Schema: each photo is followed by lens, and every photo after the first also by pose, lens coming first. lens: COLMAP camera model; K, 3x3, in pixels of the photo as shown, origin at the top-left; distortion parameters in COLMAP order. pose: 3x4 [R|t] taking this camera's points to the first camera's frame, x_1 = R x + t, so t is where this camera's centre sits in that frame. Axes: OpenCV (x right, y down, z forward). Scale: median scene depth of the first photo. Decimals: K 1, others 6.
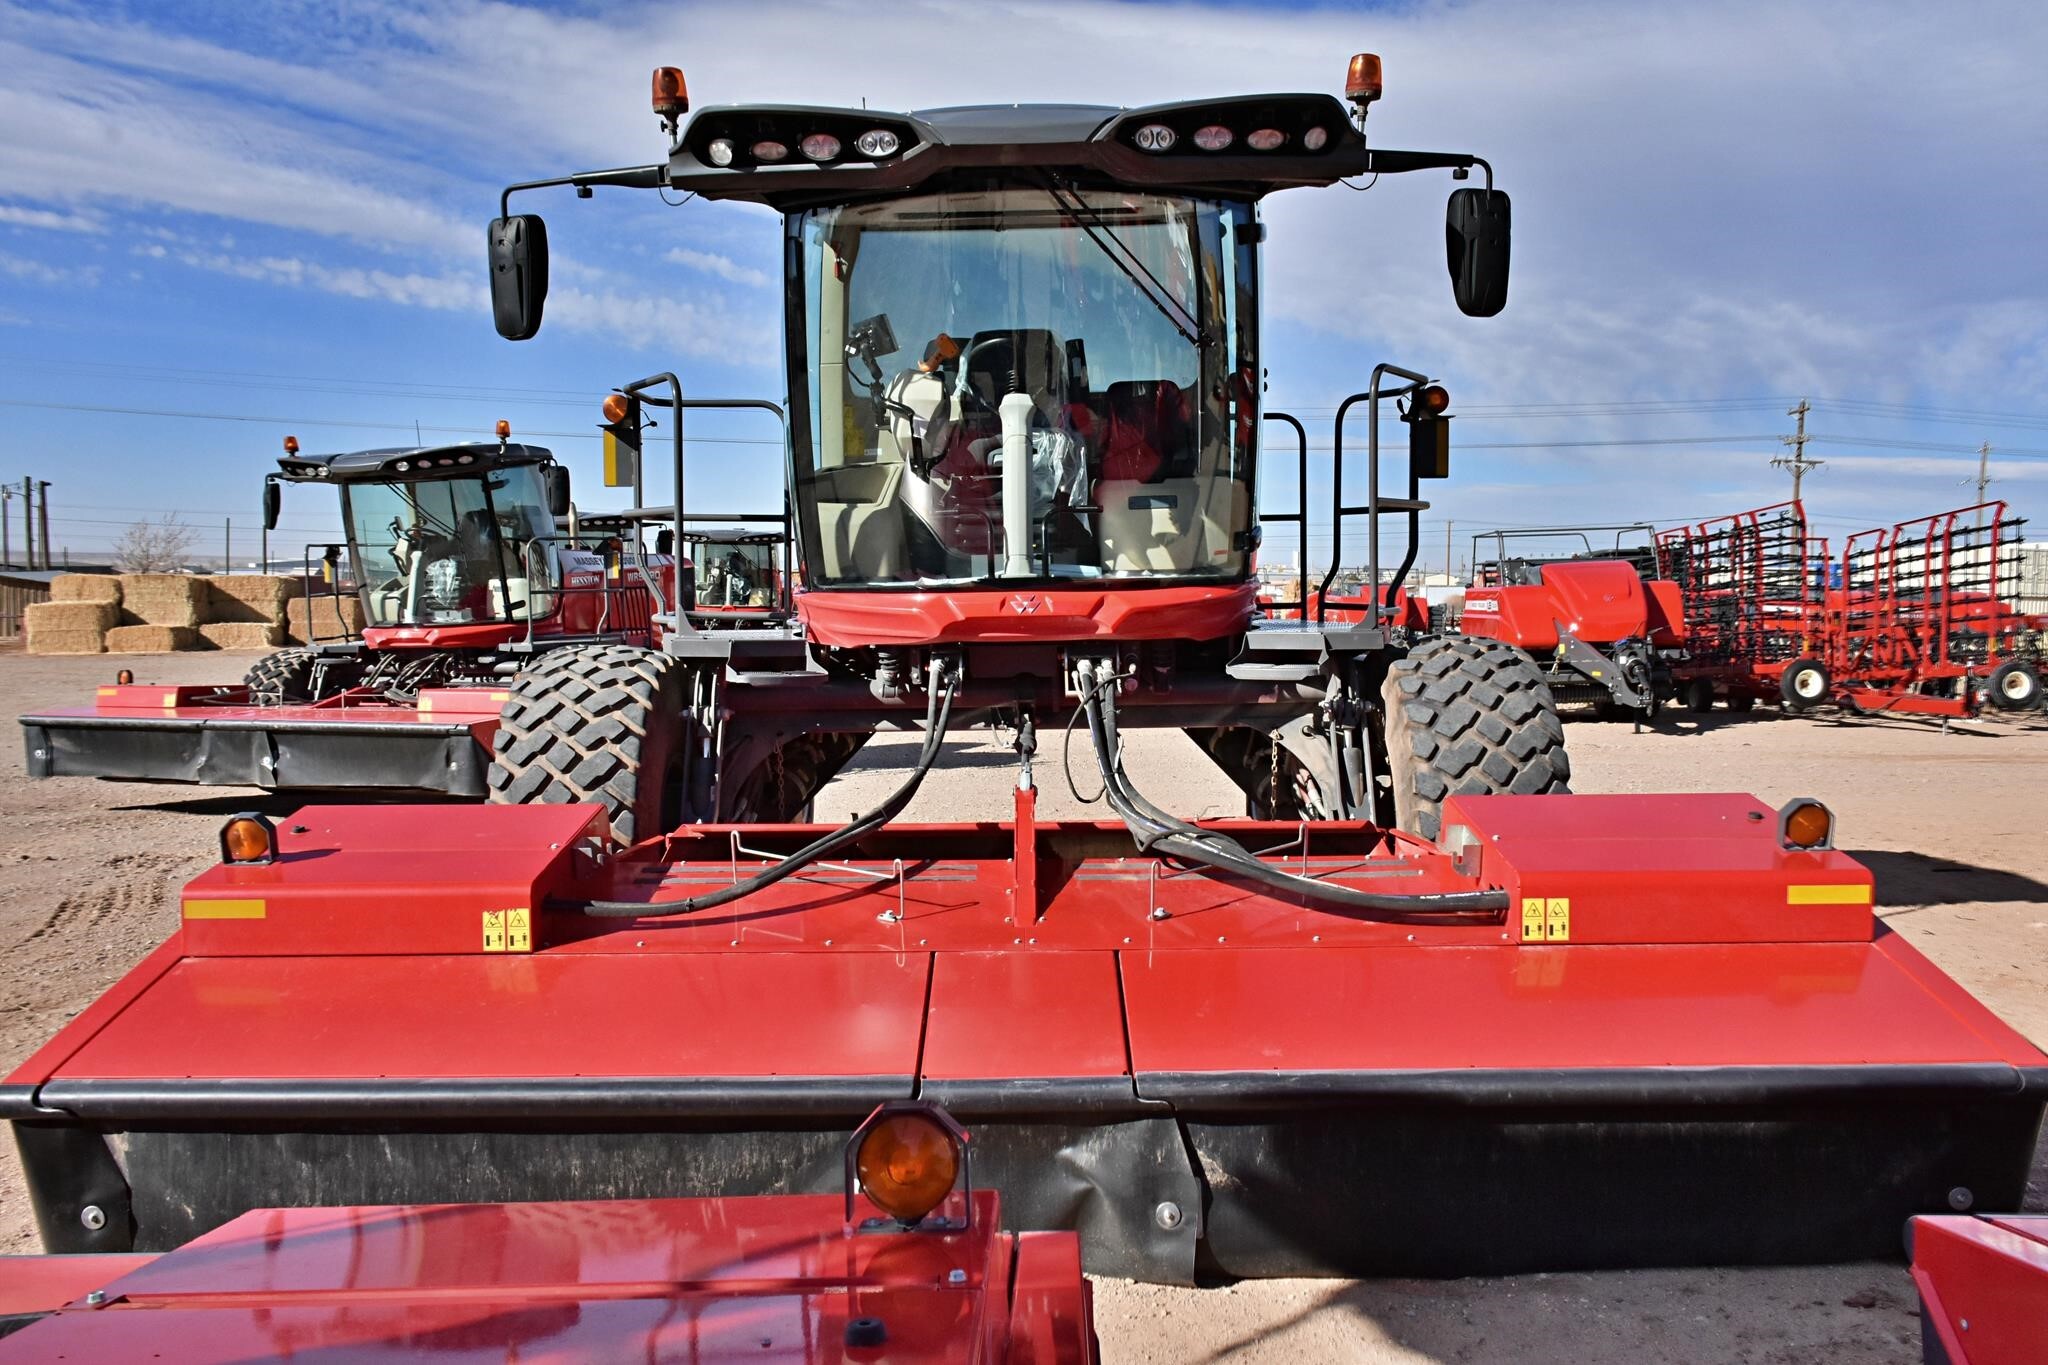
lens RADIAL K [[1554.0, 0, 1045.2], [0, 1554.0, 689.4], [0, 0, 1]] dist [-0.017969, -0.000792]
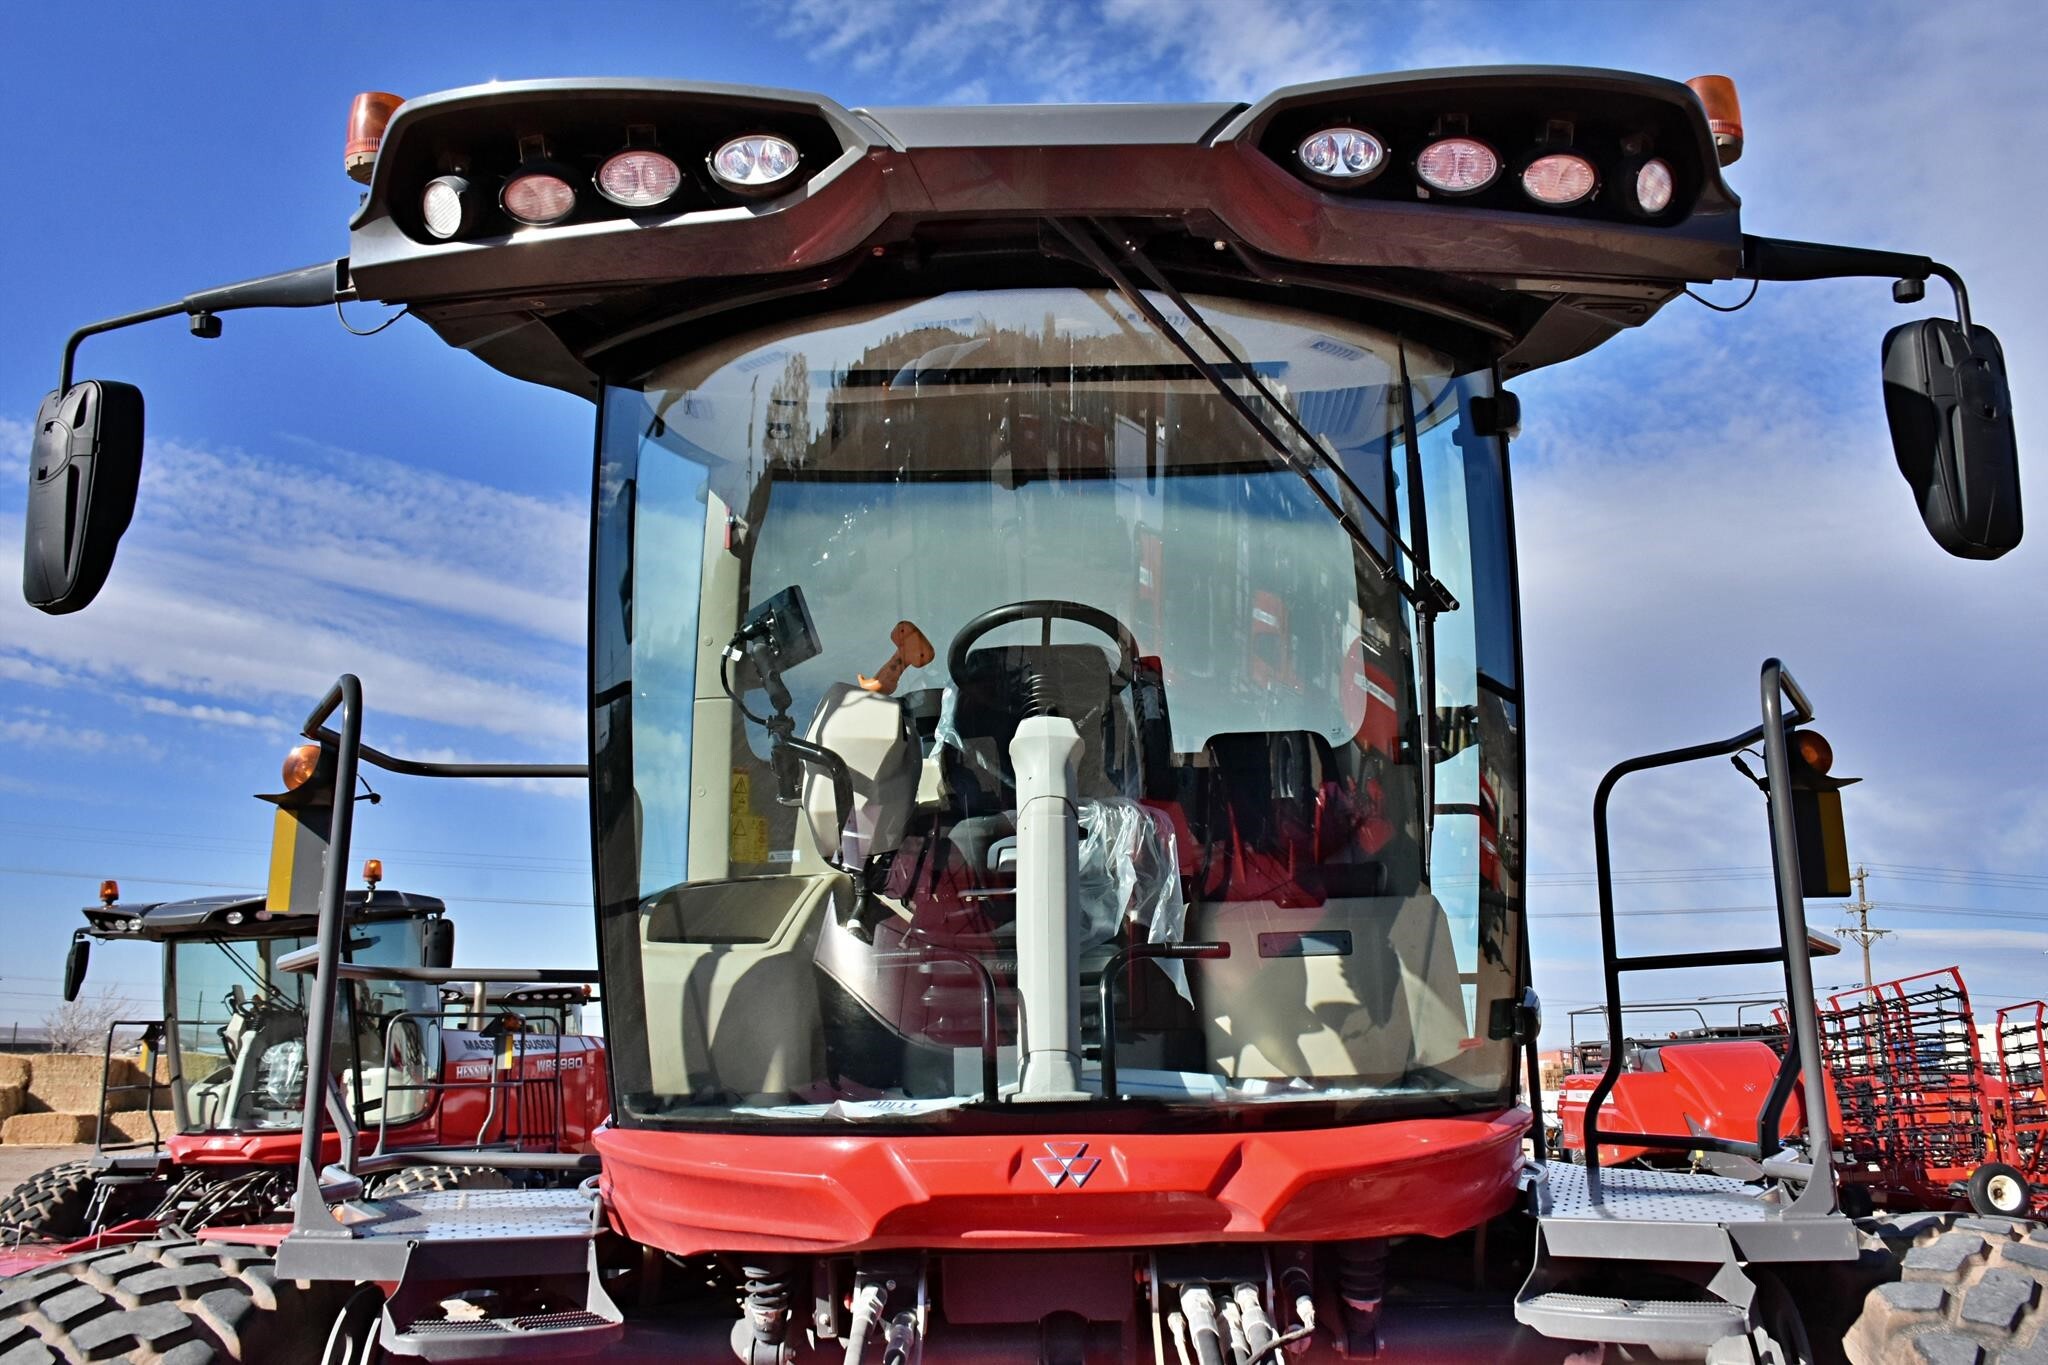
lens RADIAL K [[1554.0, 0, 1045.2], [0, 1554.0, 689.4], [0, 0, 1]] dist [-0.017969, -0.000792]
pose [[0.999943, -0.002518, -0.010329, -0.012362], [-0.000696, 0.953956, -0.299946, -0.046026], [0.010609, 0.299936, 0.953900, 0.481993]]
